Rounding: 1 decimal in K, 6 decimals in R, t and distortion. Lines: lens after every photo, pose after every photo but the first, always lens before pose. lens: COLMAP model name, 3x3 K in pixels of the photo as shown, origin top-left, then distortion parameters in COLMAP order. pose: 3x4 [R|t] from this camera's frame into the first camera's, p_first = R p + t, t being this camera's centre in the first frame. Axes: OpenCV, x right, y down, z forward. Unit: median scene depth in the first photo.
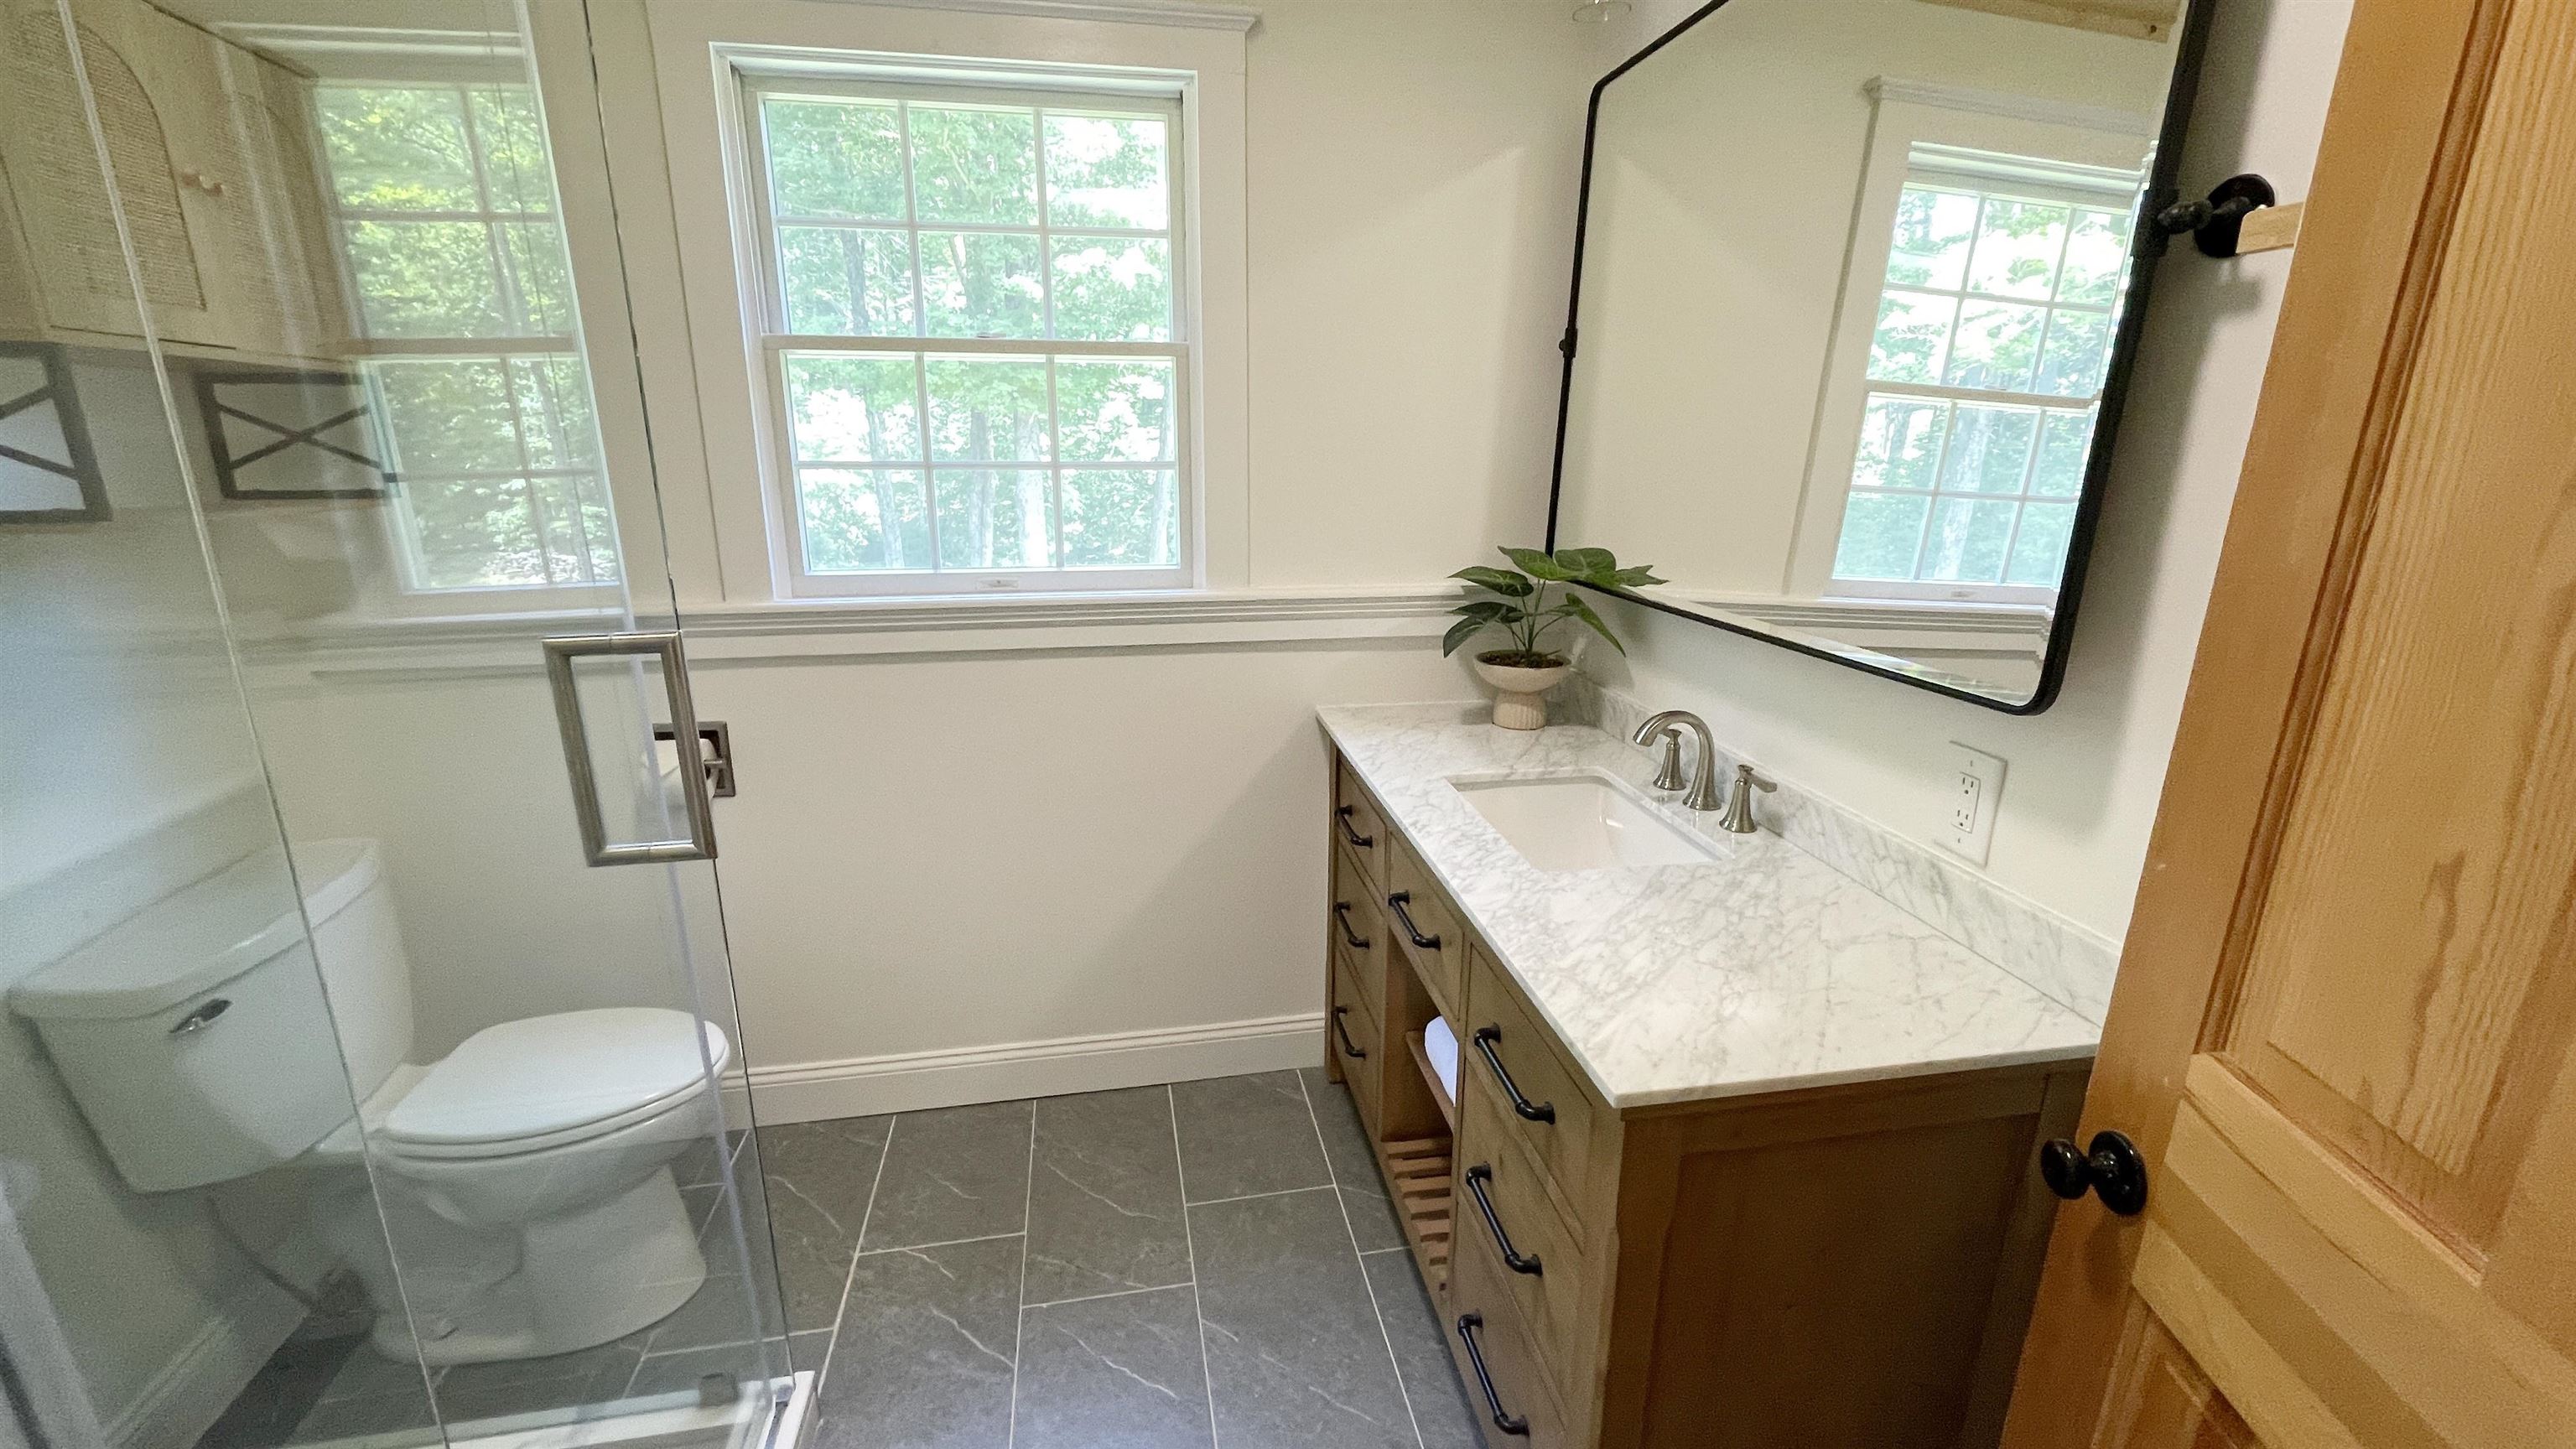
lens RADIAL K [[1036.9, 0, 1288.5], [0, 1036.9, 727.6], [0, 0, 1]] dist [-0.000550, -0.000179]
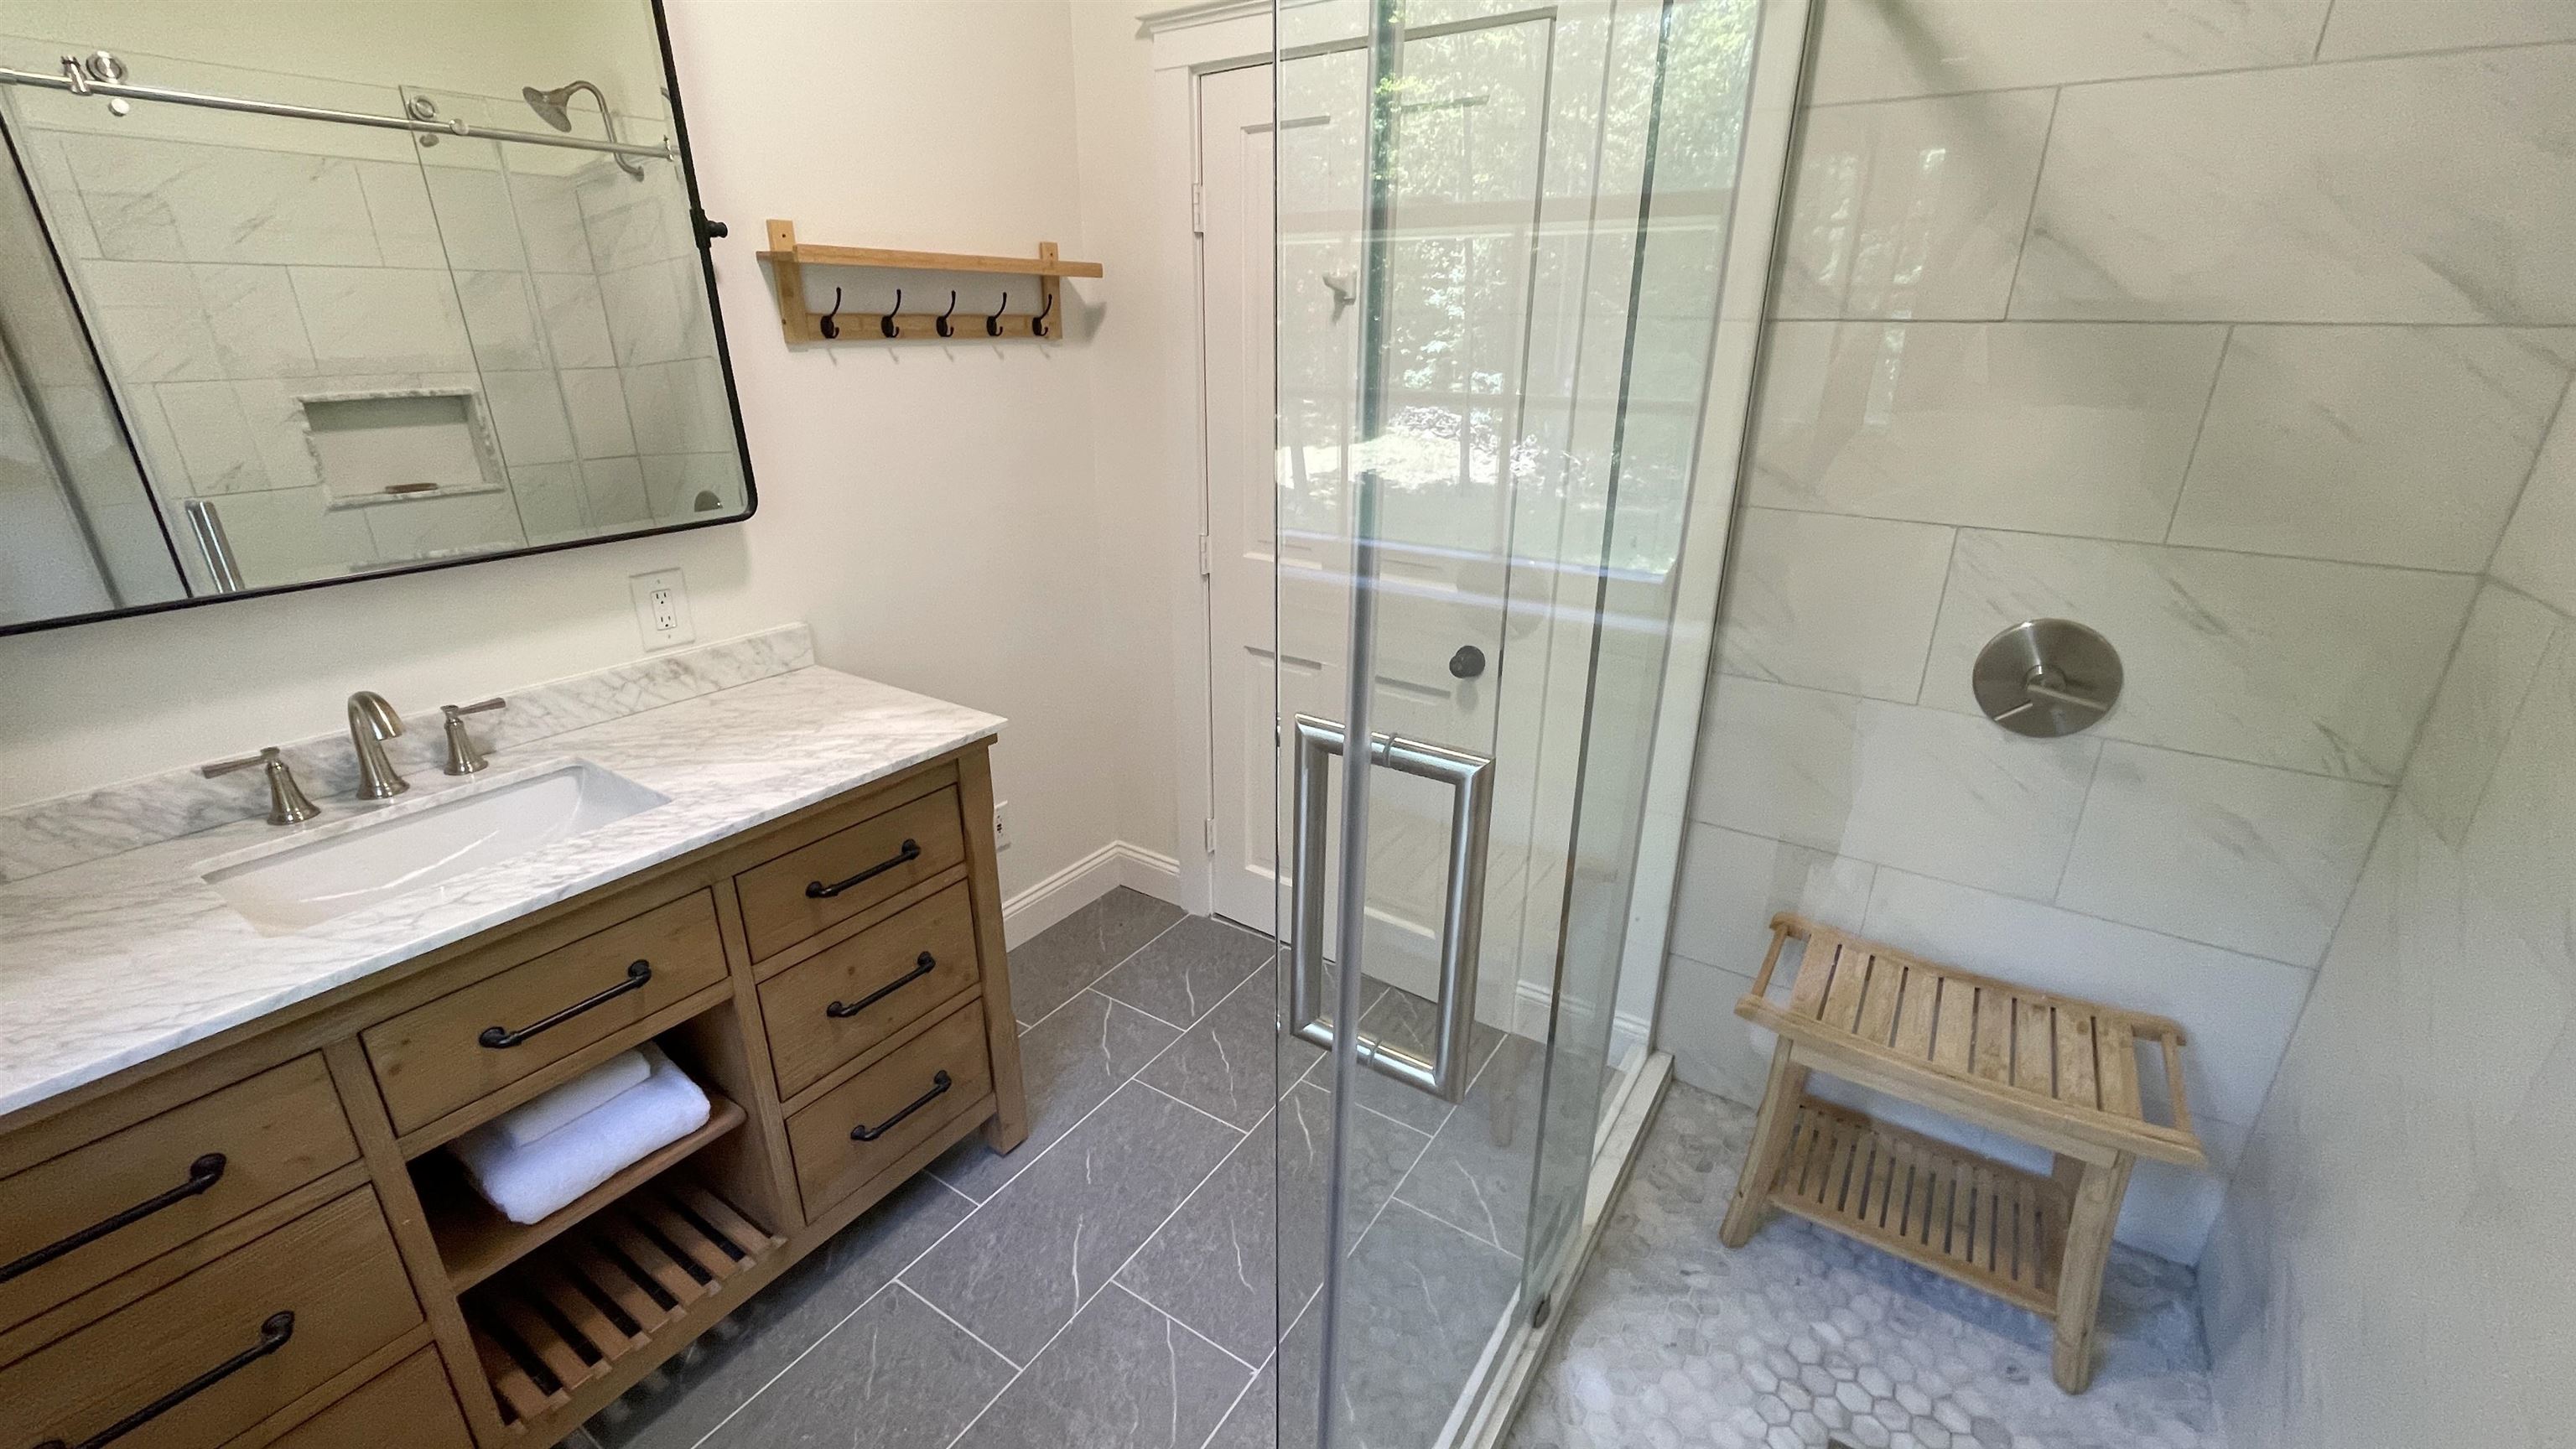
lens RADIAL K [[1036.9, 0, 1290.8], [0, 1036.9, 729.2], [0, 0, 1]] dist [-0.000550, -0.000179]
pose [[-0.726238, -0.254881, 0.638447, -0.869678], [0.177940, 0.827377, 0.532714, -0.370474], [-0.664015, 0.500482, -0.555519, 1.189485]]
